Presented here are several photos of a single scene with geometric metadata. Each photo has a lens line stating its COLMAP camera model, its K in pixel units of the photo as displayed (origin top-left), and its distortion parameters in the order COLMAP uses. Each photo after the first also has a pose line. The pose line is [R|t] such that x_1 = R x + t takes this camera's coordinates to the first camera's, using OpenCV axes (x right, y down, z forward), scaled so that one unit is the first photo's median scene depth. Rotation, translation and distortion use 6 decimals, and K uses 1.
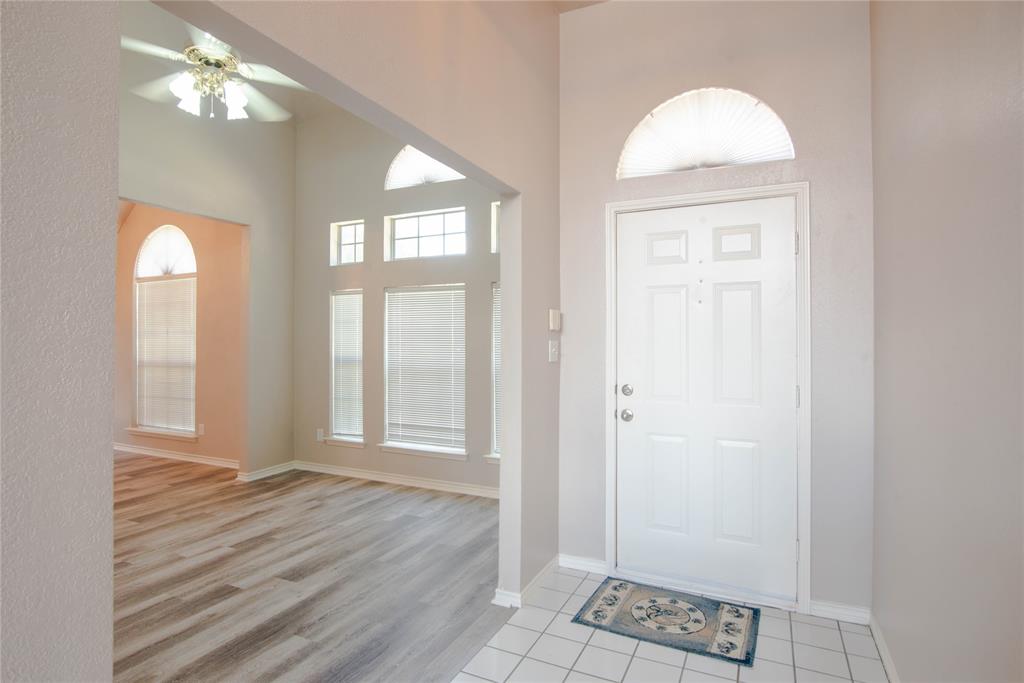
lens RADIAL K [[532.3, 0, 509.6], [0, 532.3, 338.8], [0, 0, 1]] dist [-0.016287, -0.001334]
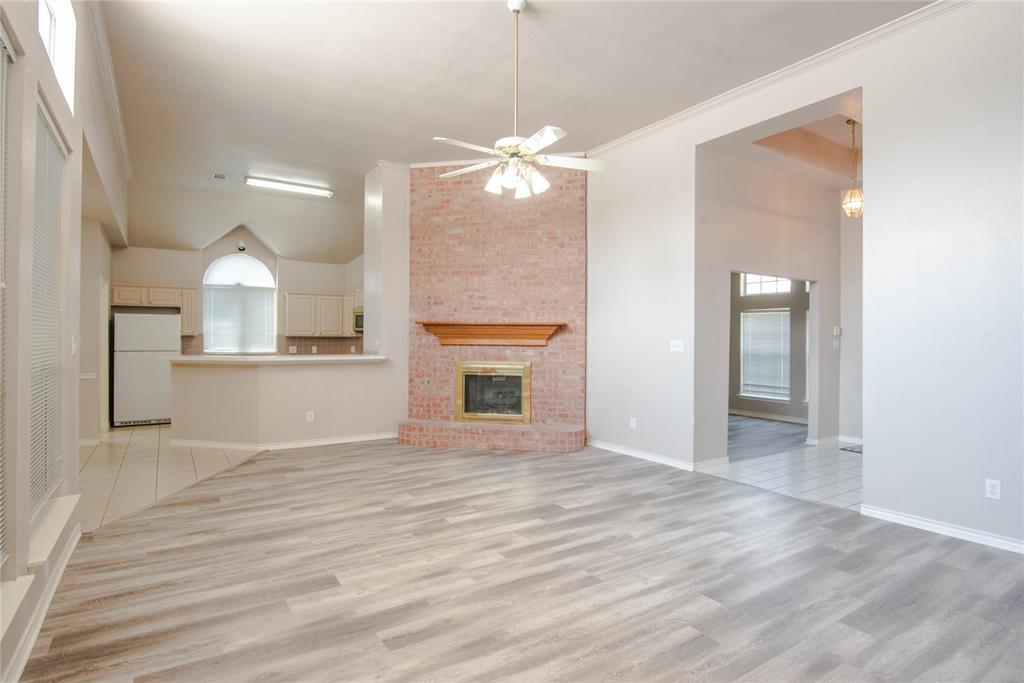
lens RADIAL K [[532.3, 0, 509.8], [0, 532.3, 336.0], [0, 0, 1]] dist [-0.016287, -0.001334]
pose [[0.853052, 0.002661, -0.521819, 0.045565], [-0.001559, 0.999996, 0.002551, -0.011171], [0.521823, -0.001363, 0.853052, -1.043068]]
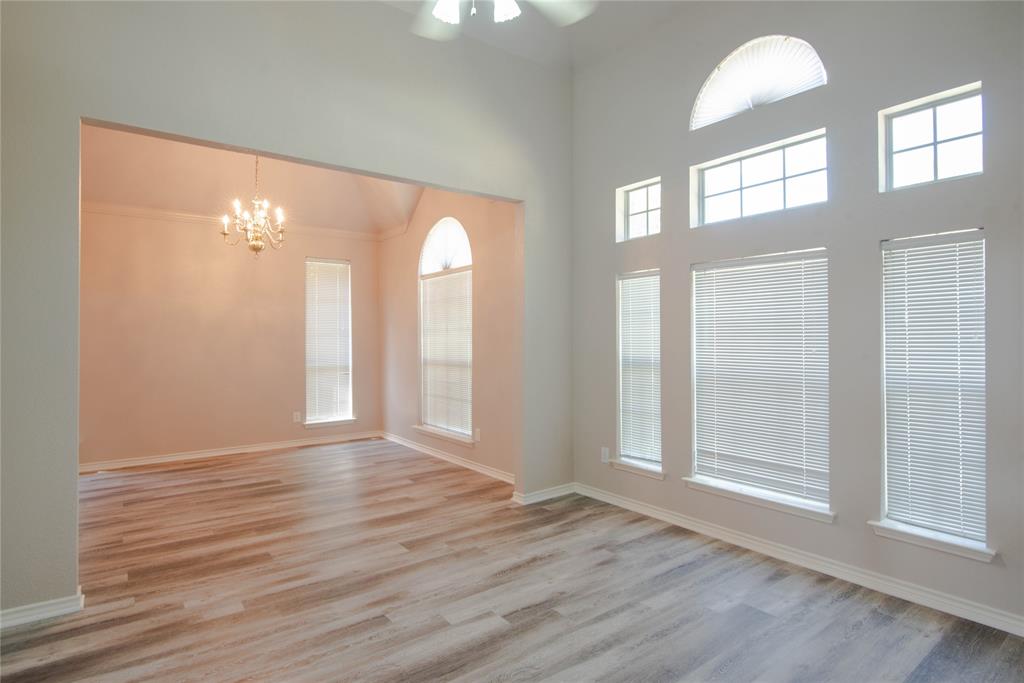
lens RADIAL K [[532.3, 0, 507.7], [0, 532.3, 334.0], [0, 0, 1]] dist [-0.016287, -0.001334]
pose [[0.884413, -0.008227, -0.466633, -0.123293], [0.006762, 0.999966, -0.004814, 0.001378], [0.466657, 0.001102, 0.884438, 0.246136]]
